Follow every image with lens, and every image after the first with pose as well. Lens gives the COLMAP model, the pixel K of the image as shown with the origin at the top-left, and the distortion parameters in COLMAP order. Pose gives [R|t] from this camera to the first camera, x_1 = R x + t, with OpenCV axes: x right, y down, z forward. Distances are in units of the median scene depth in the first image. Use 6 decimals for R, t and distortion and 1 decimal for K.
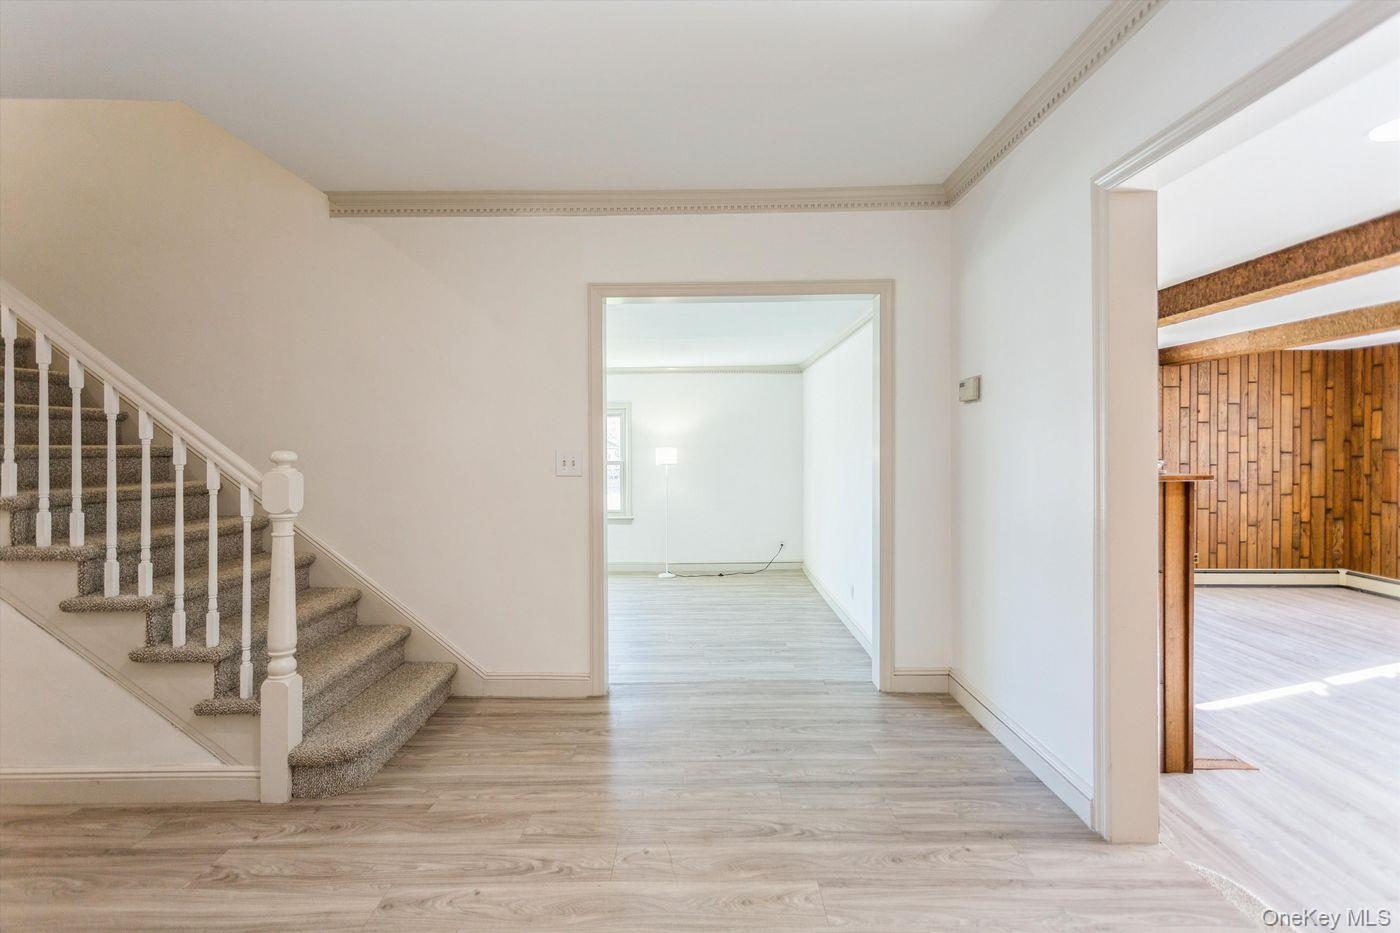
lens RADIAL K [[668.6, 0, 696.1], [0, 668.6, 459.2], [0, 0, 1]] dist [0.000229, 0.002444]
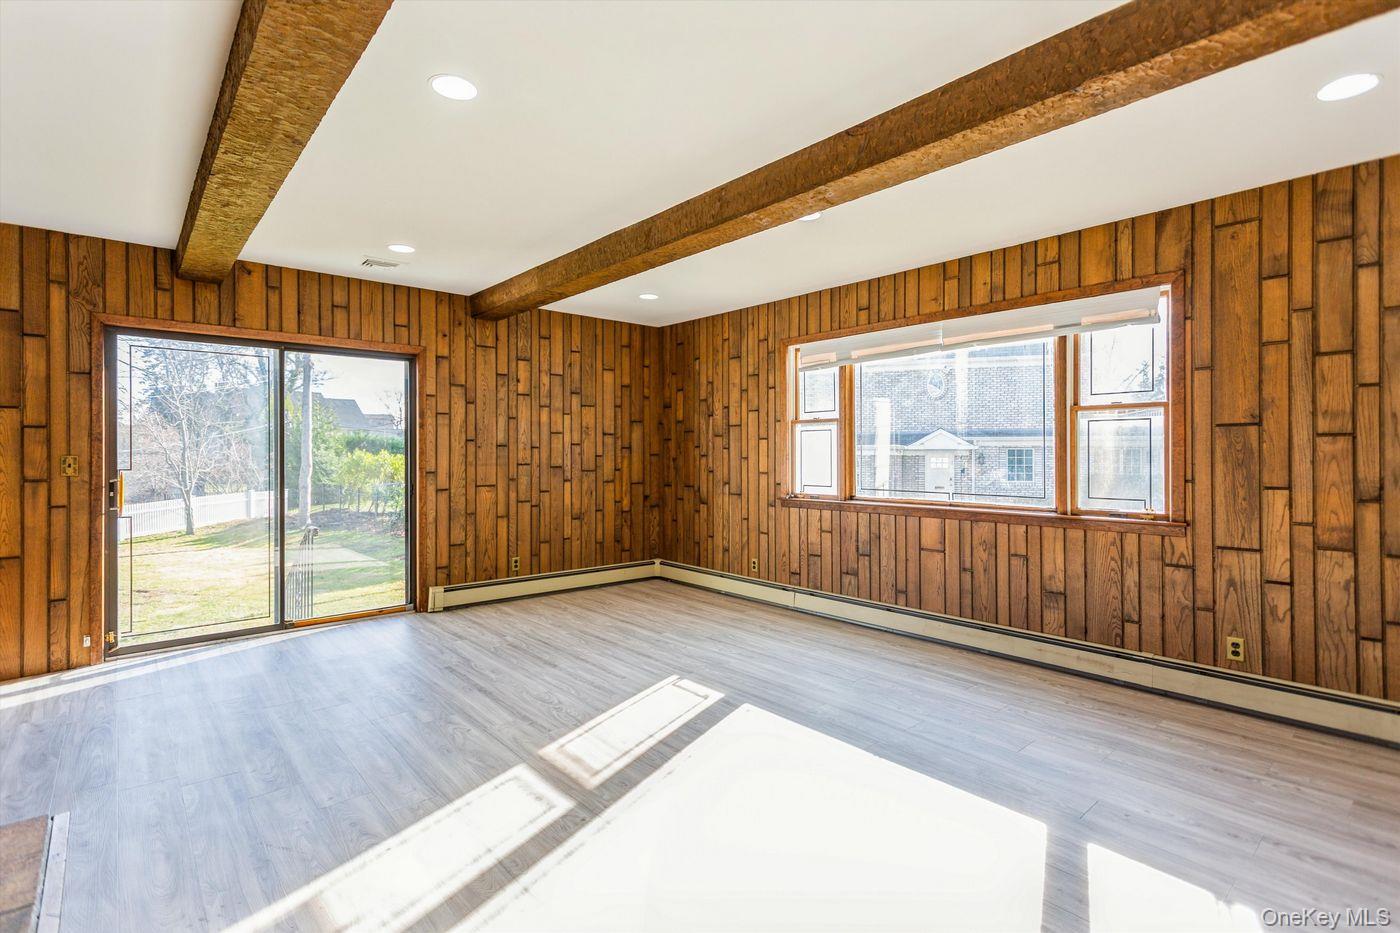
lens RADIAL K [[668.6, 0, 692.8], [0, 668.6, 453.2], [0, 0, 1]] dist [0.000229, 0.002444]
pose [[0.749747, 0.004966, 0.661706, 0.376287], [0.006122, 0.999877, -0.014440, 0.028633], [-0.661697, 0.014877, 0.749624, 0.258605]]
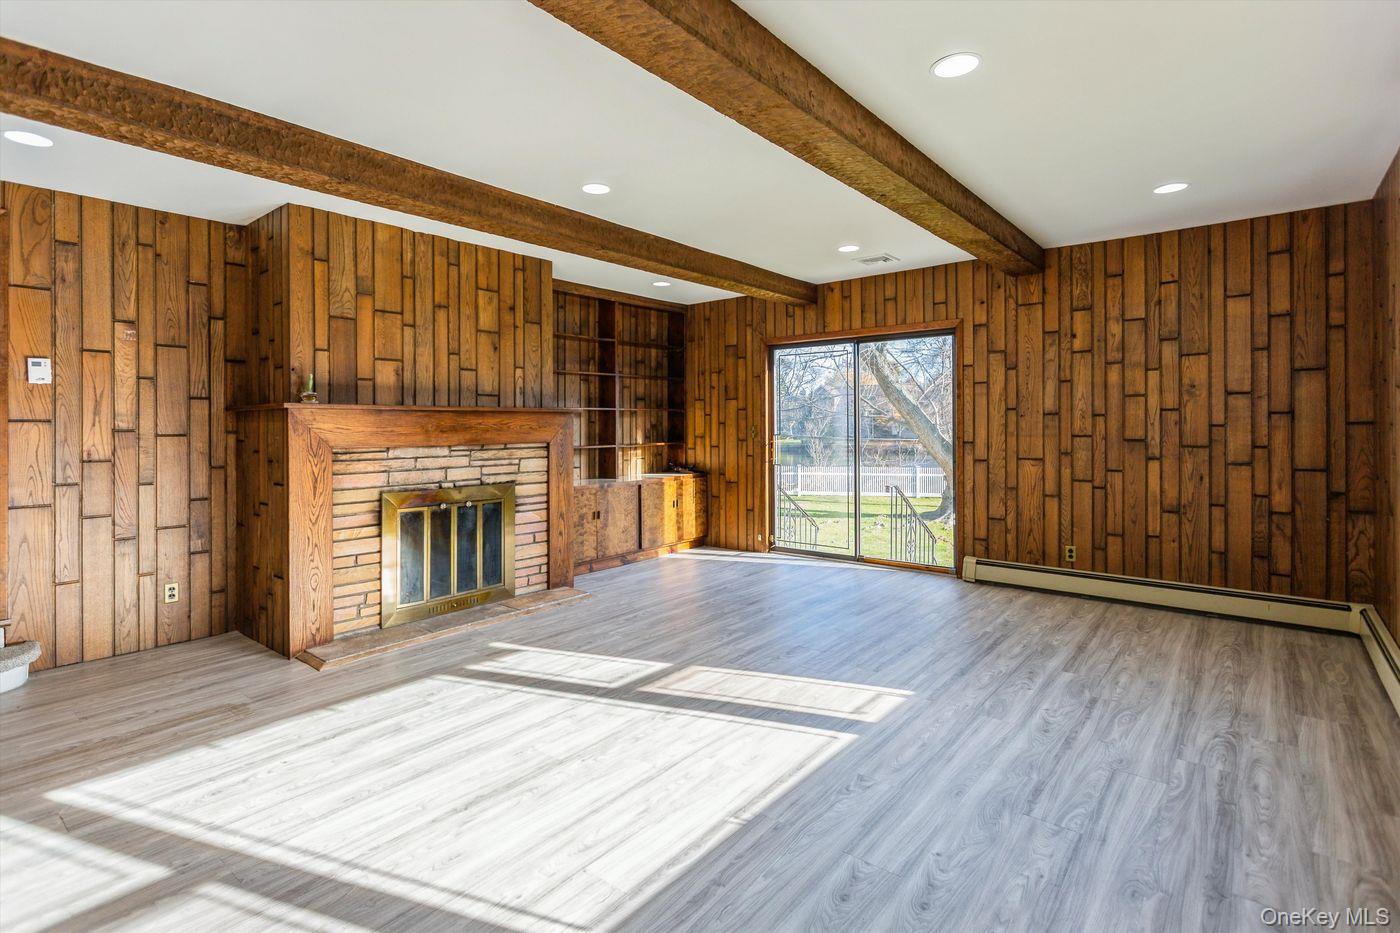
lens RADIAL K [[668.6, 0, 693.5], [0, 668.6, 430.7], [0, 0, 1]] dist [0.000229, 0.002444]
pose [[0.774444, 0.004838, -0.632624, 0.882202], [-0.004586, 0.999987, 0.002033, 0.024366], [0.632626, 0.001327, 0.774456, 0.235474]]
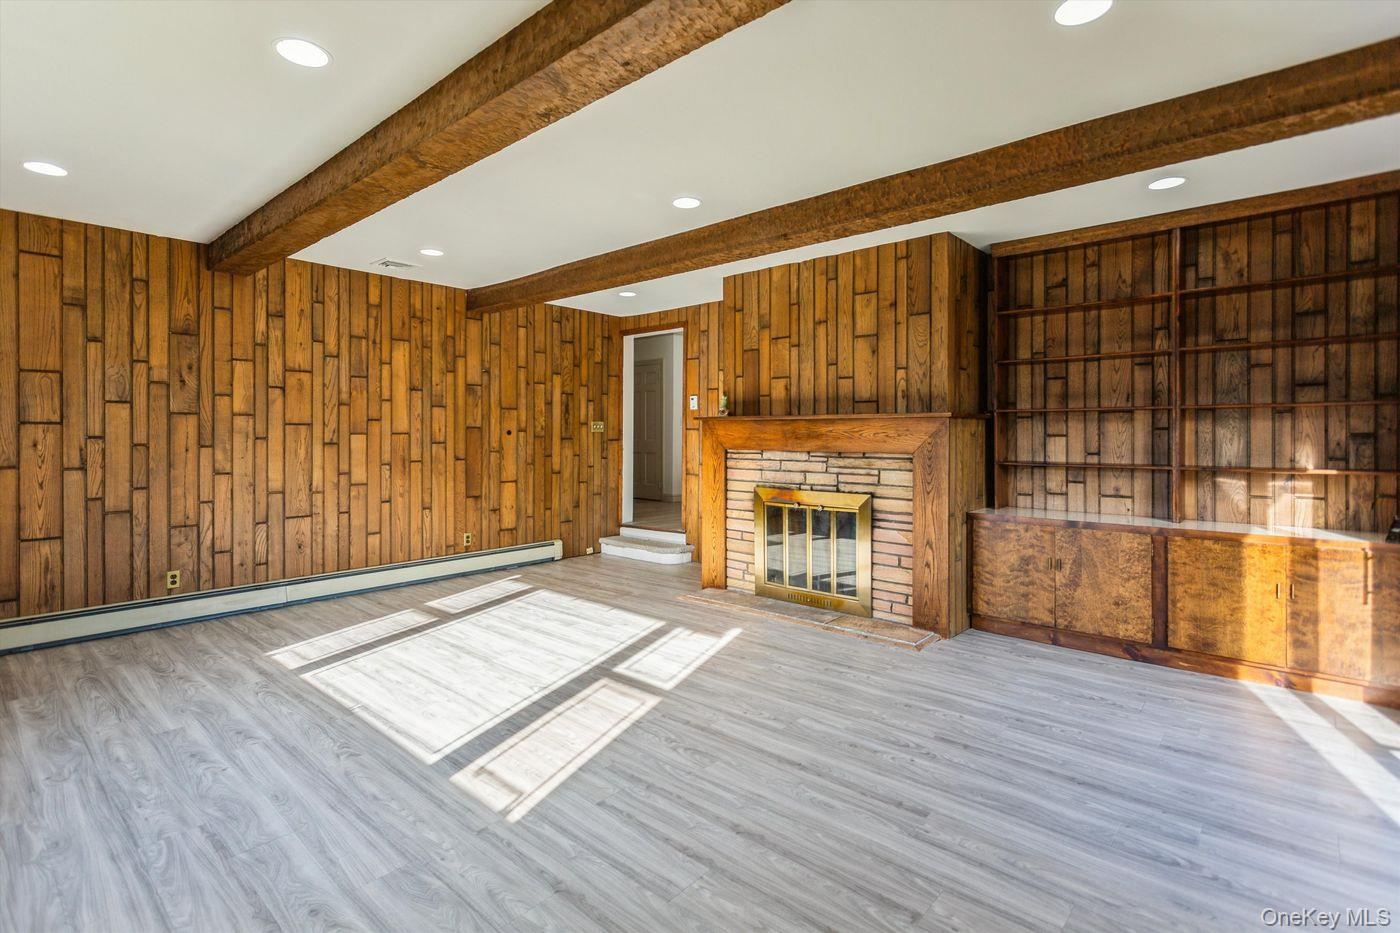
lens RADIAL K [[668.6, 0, 712.5], [0, 668.6, 437.5], [0, 0, 1]] dist [0.000229, 0.002444]
pose [[-0.642611, 0.007987, -0.766151, 0.890440], [-0.008126, 0.999818, 0.017239, 0.015828], [0.766150, 0.017303, -0.642429, 0.929746]]
